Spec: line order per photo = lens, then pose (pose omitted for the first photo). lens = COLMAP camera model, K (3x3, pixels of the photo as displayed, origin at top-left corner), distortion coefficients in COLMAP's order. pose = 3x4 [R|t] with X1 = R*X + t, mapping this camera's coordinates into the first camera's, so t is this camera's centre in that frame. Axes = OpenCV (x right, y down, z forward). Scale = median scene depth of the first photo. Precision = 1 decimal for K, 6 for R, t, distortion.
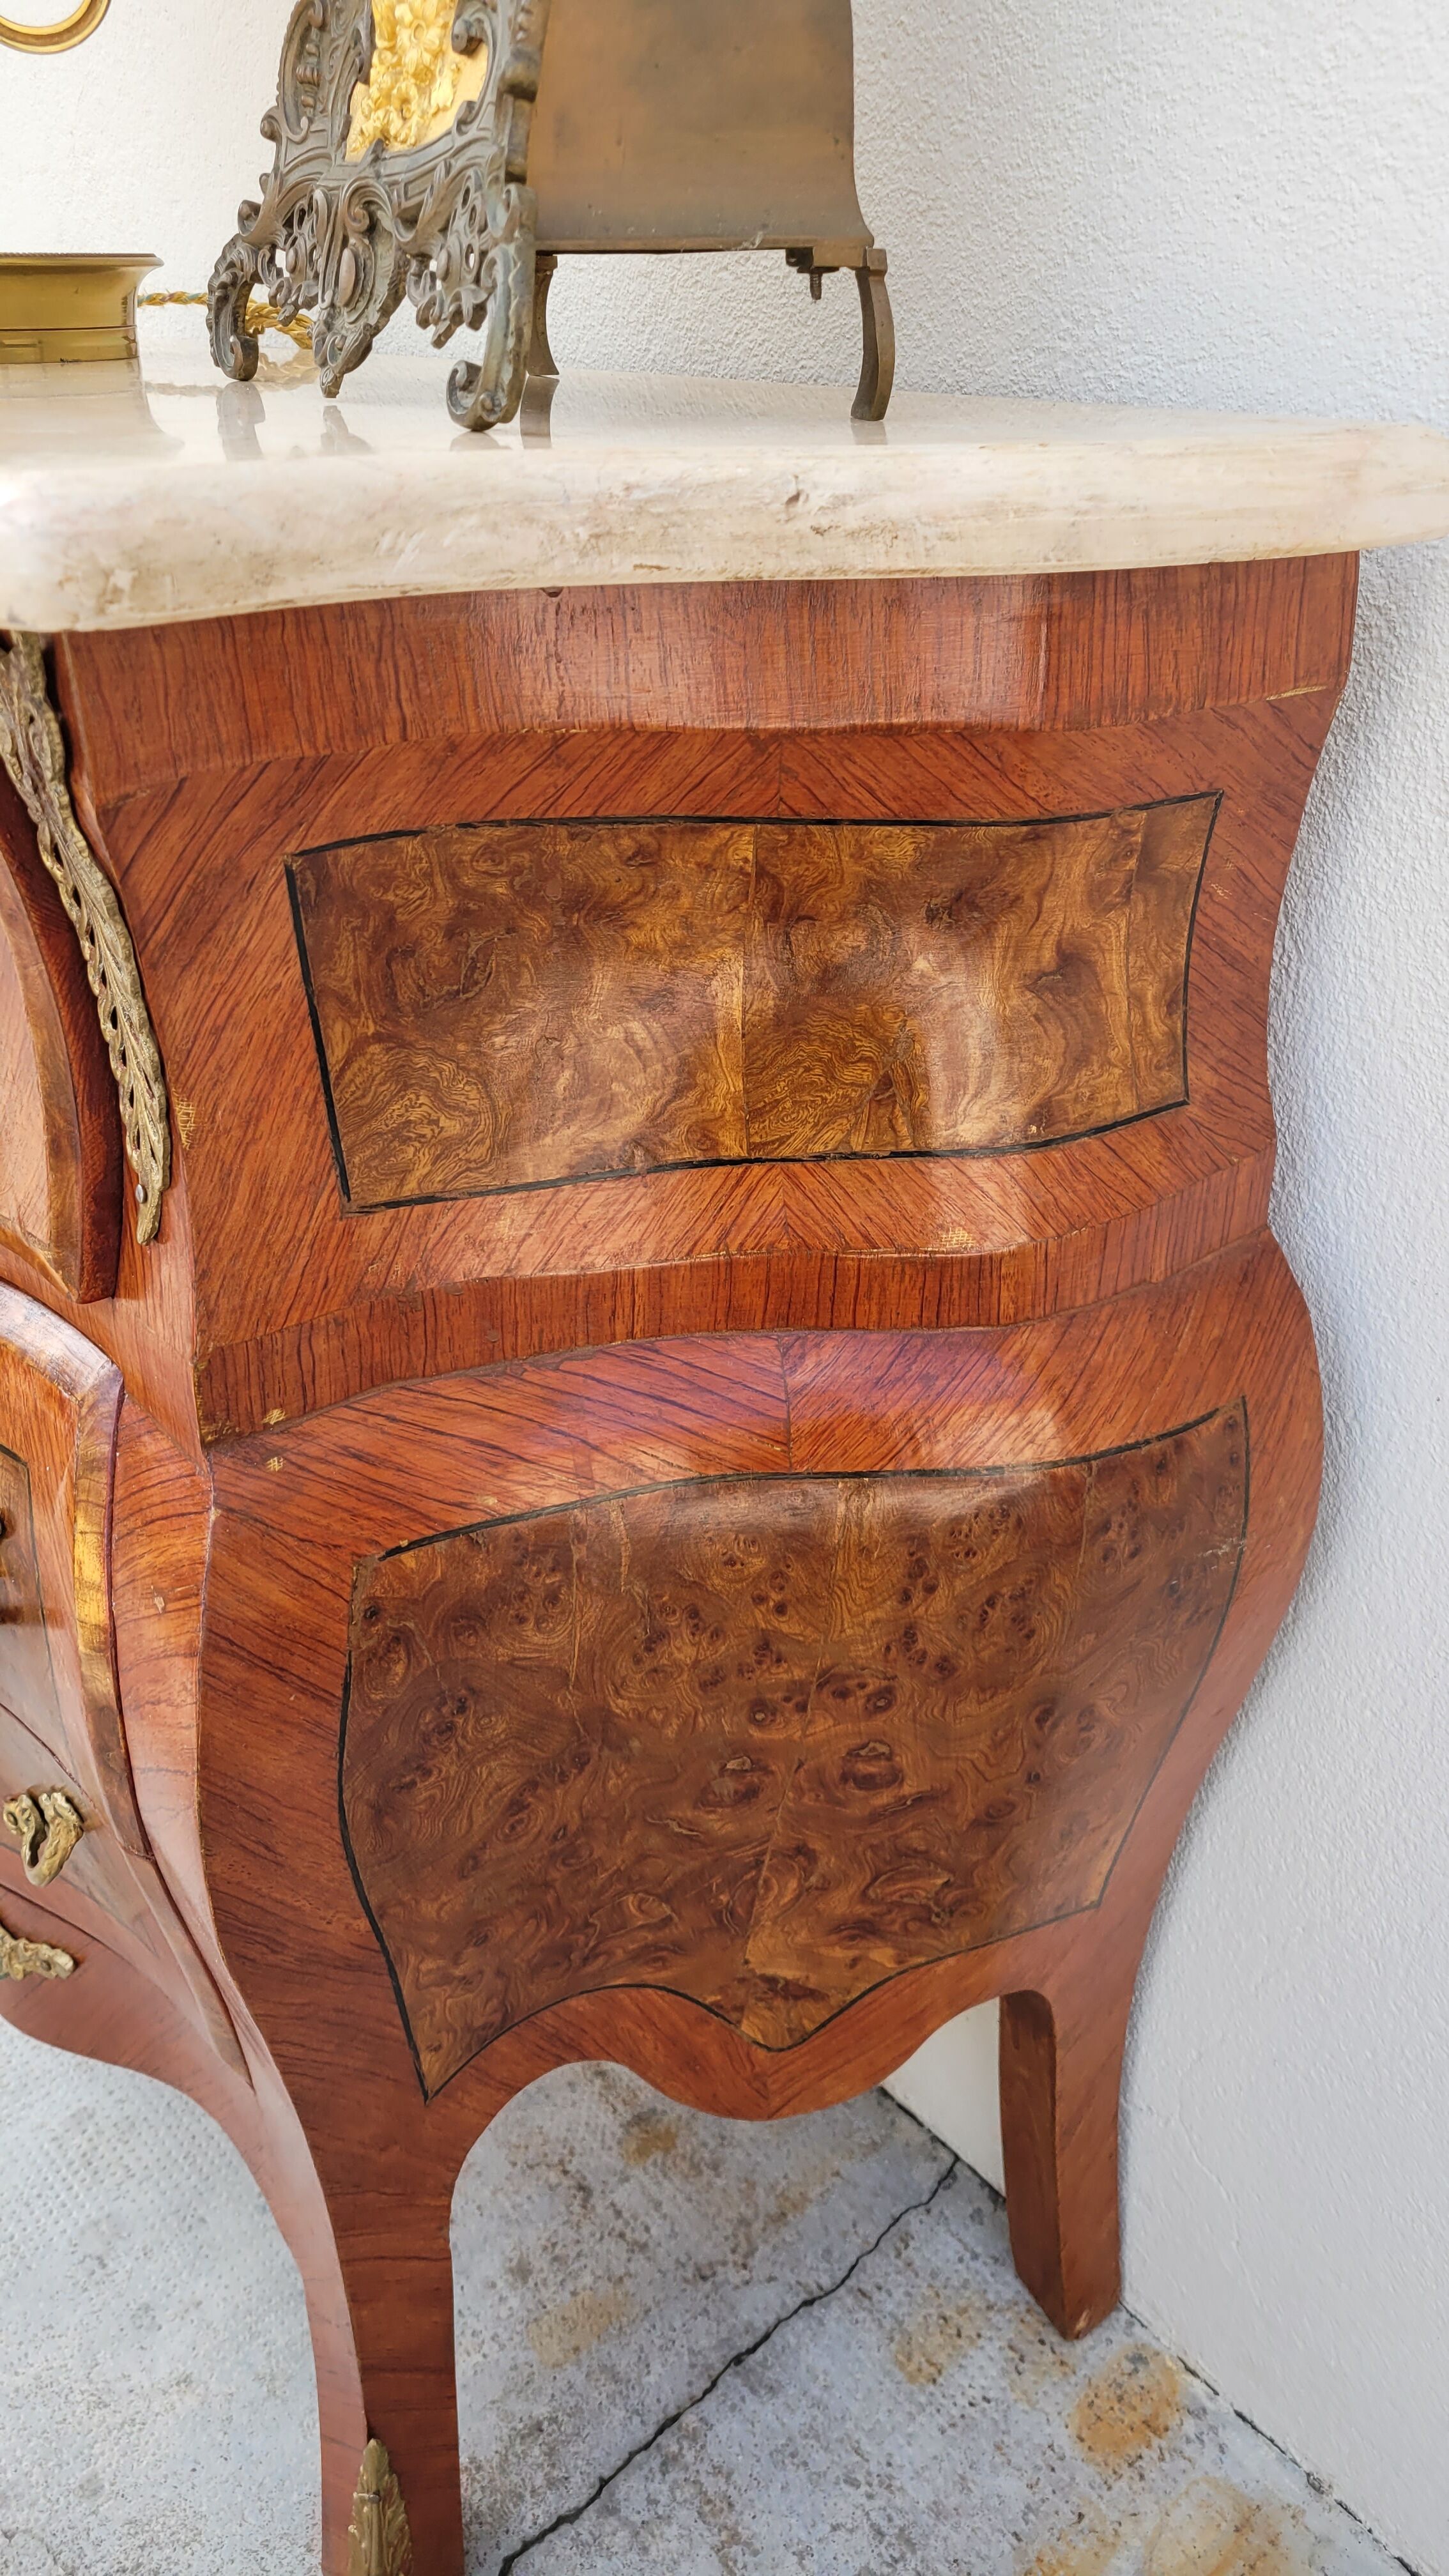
lens RADIAL K [[1953.3, 0, 734.3], [0, 1953.3, 1239.6], [0, 0, 1]] dist [0.043126, -0.034651]
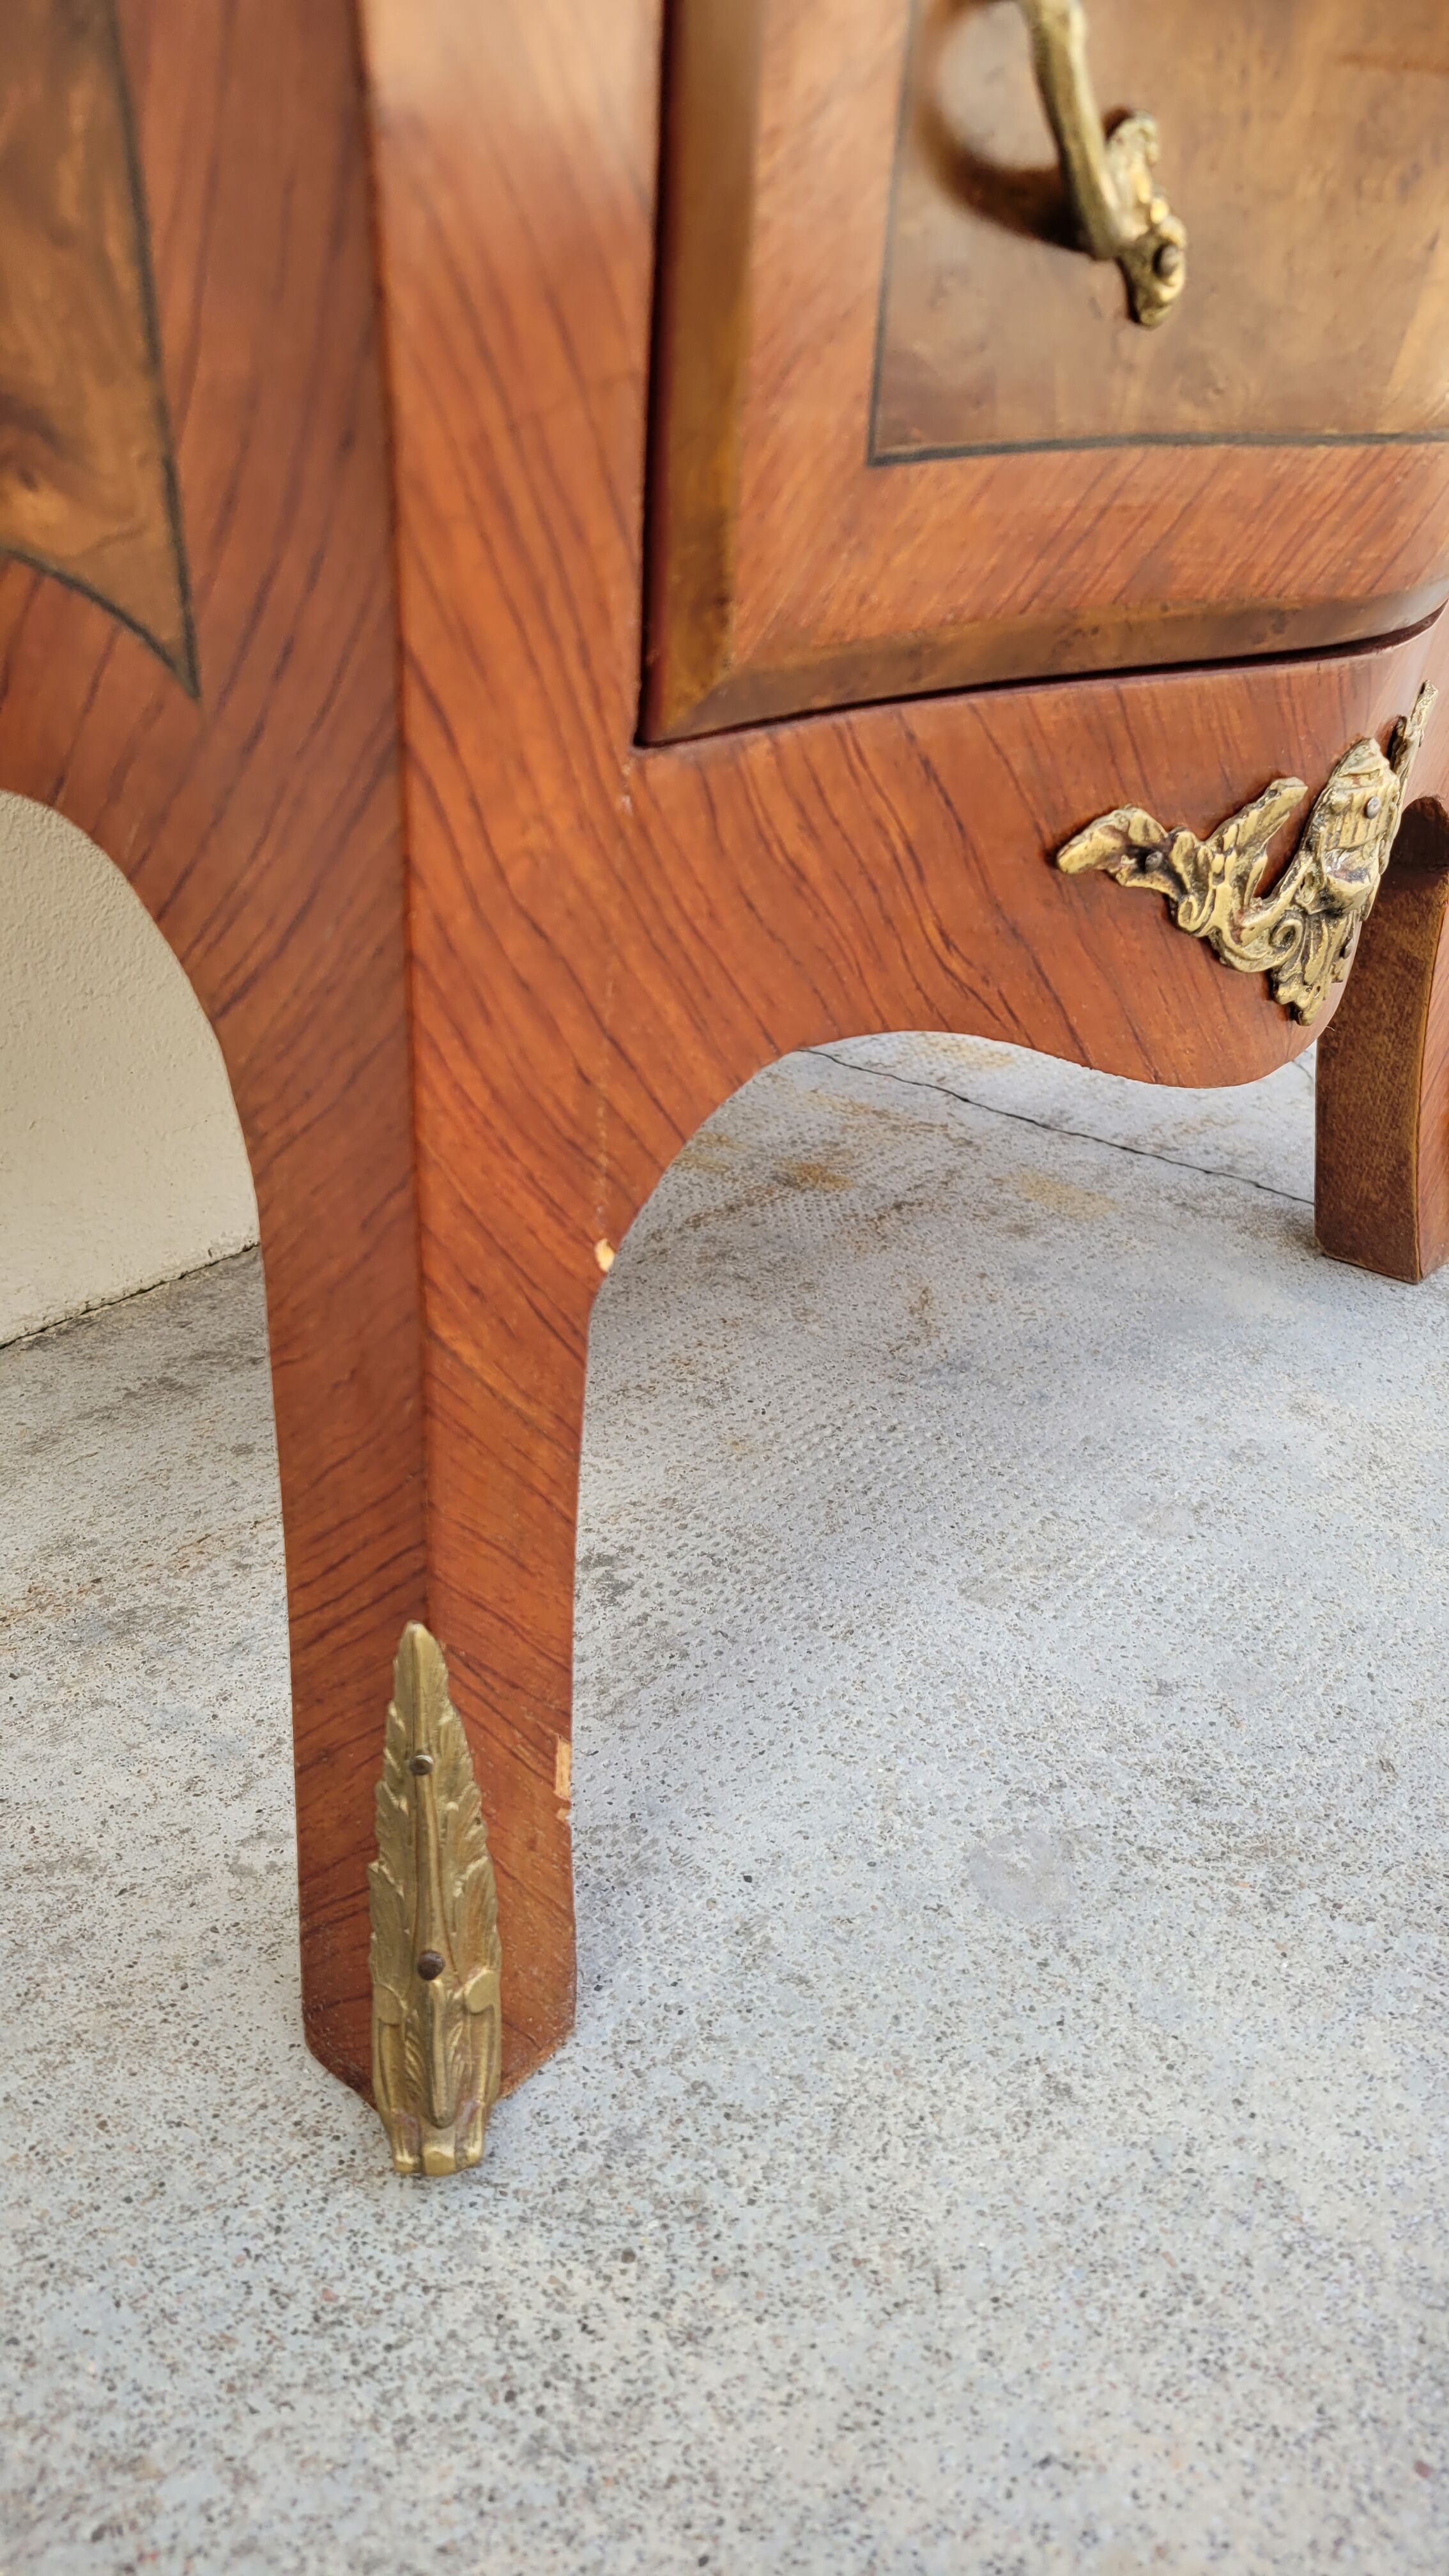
lens RADIAL K [[1953.3, 0, 752.1], [0, 1953.3, 1284.0], [0, 0, 1]] dist [0.043126, -0.034651]
pose [[-0.180717, -0.459889, 0.869392, -0.883575], [0.408302, 0.769098, 0.491708, 0.088597], [-0.894780, 0.443835, 0.048785, 1.147758]]
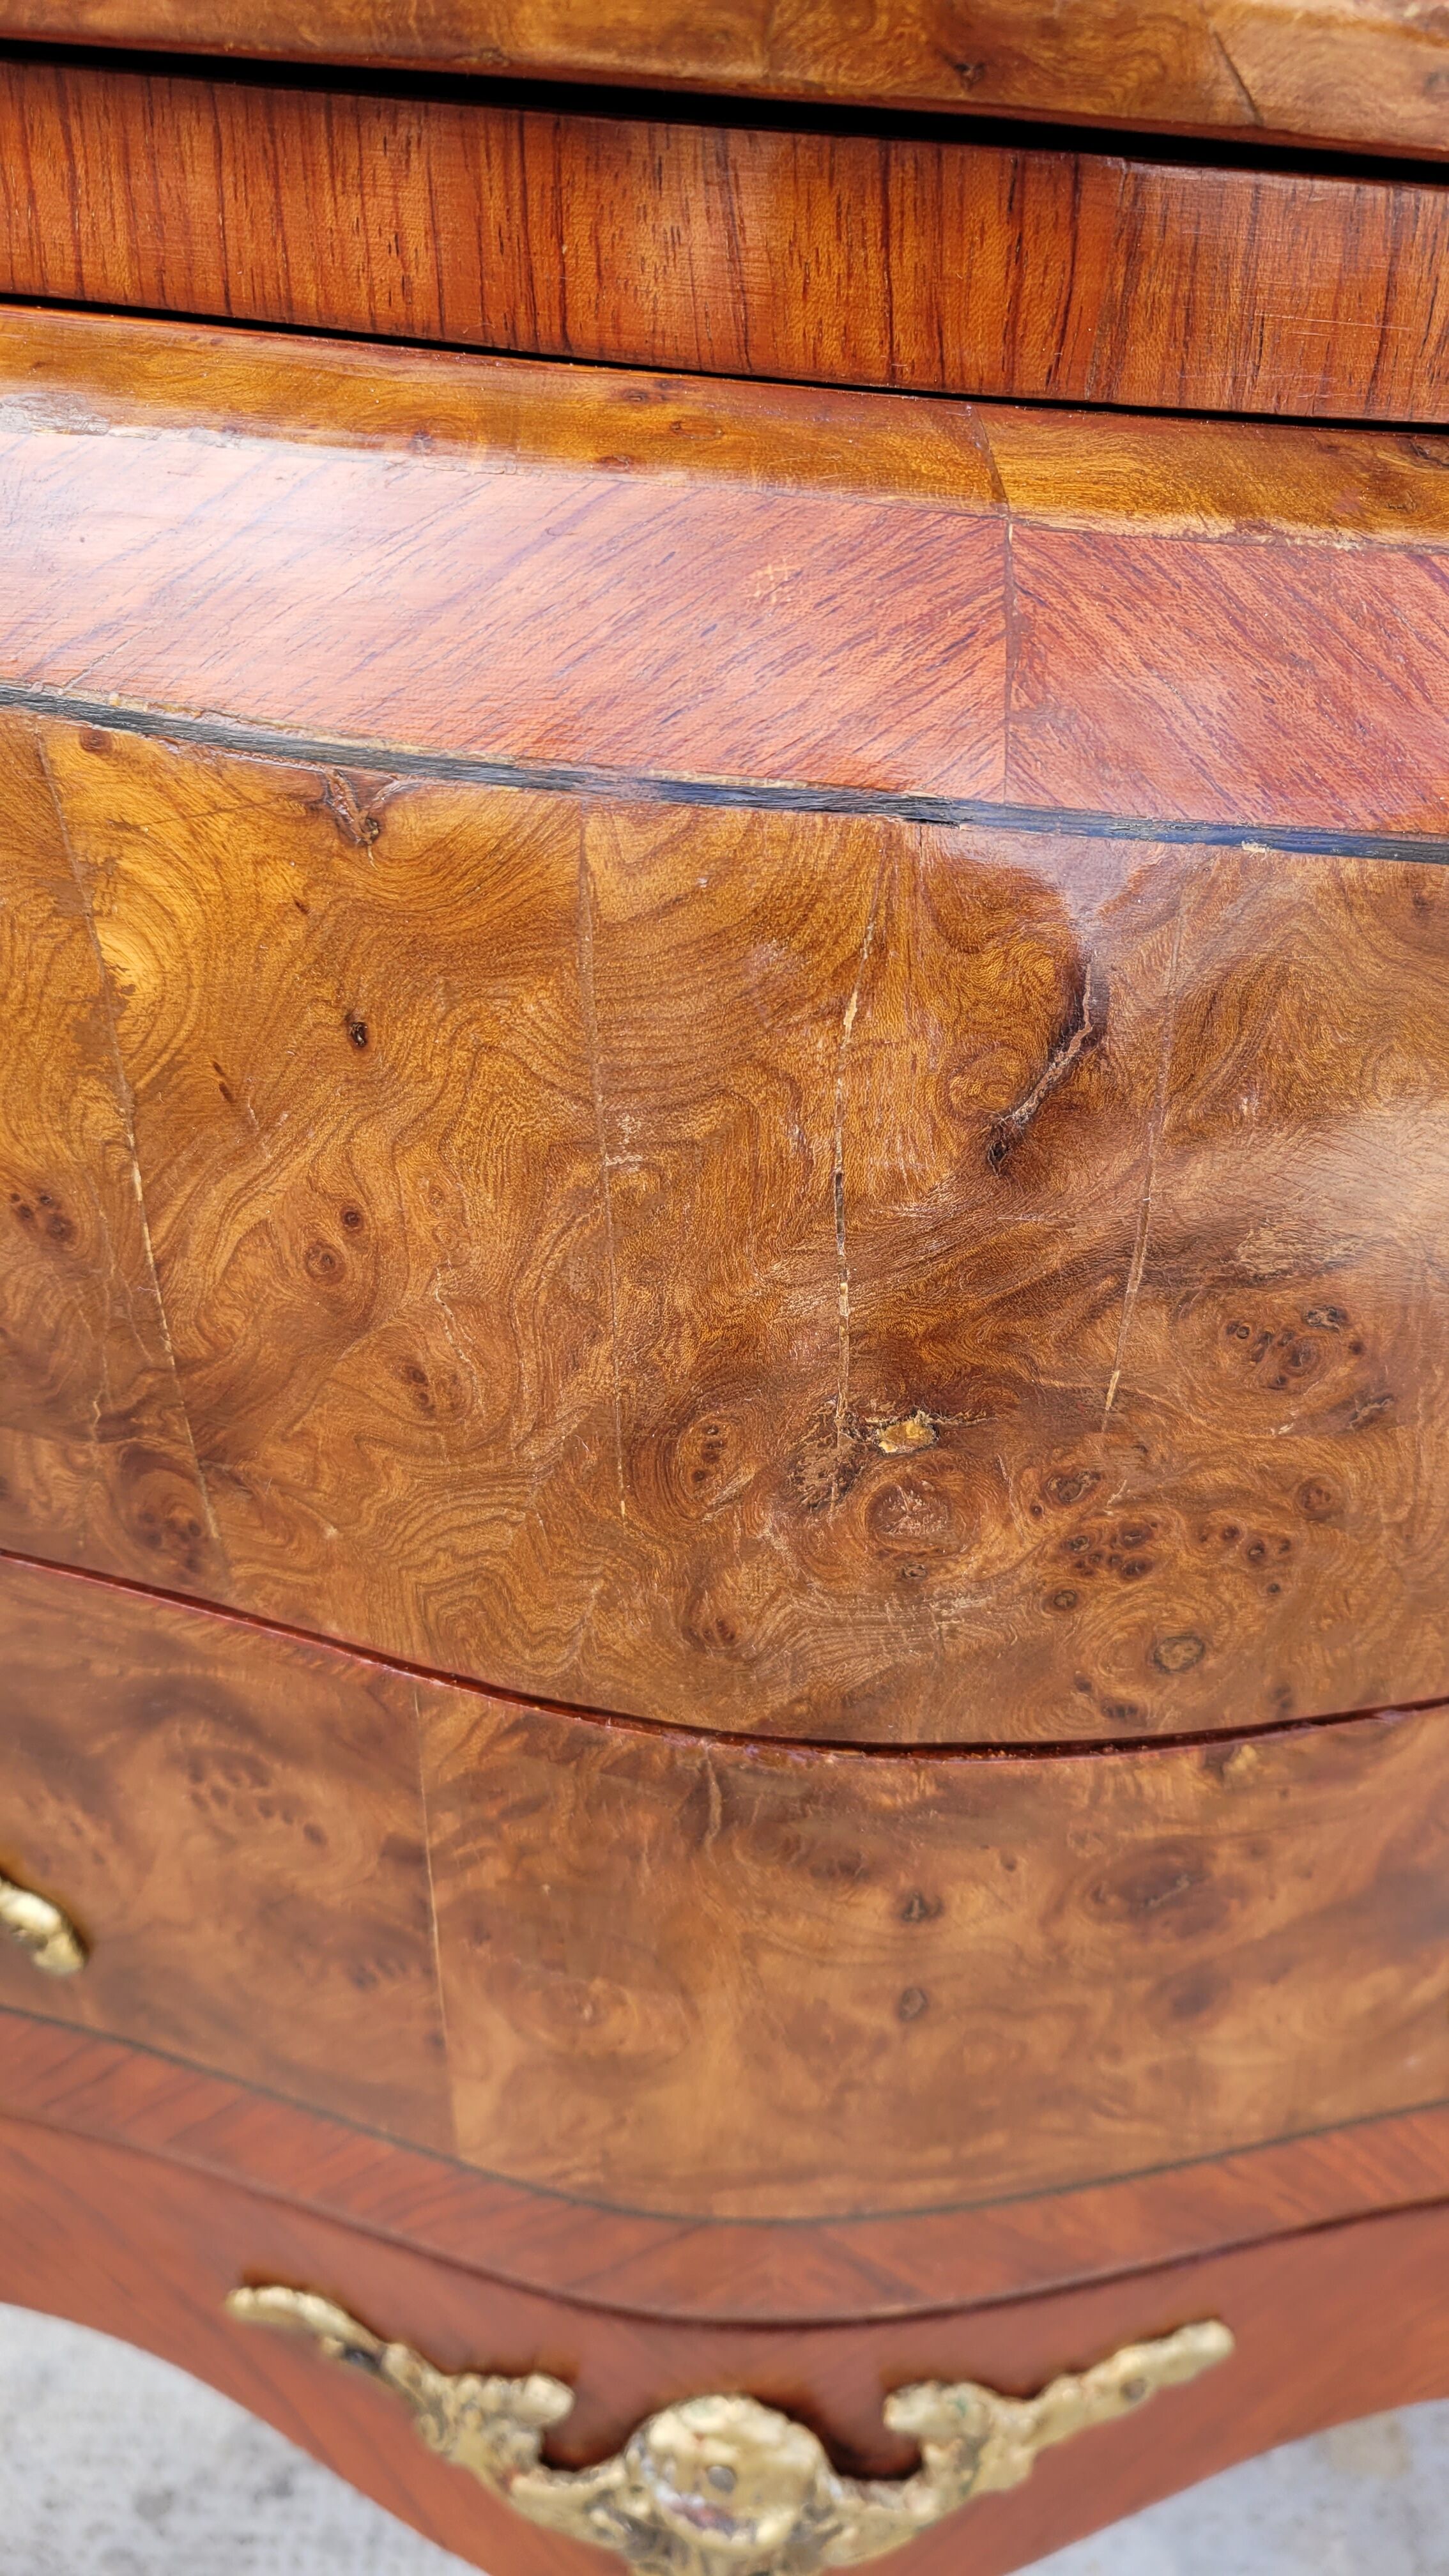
lens RADIAL K [[1953.3, 0, 757.9], [0, 1953.3, 1252.9], [0, 0, 1]] dist [0.043126, -0.034651]
pose [[0.655550, -0.285531, 0.699089, -0.600143], [0.265627, 0.953787, 0.140475, 0.026709], [-0.706892, 0.093609, 0.701100, 0.659326]]
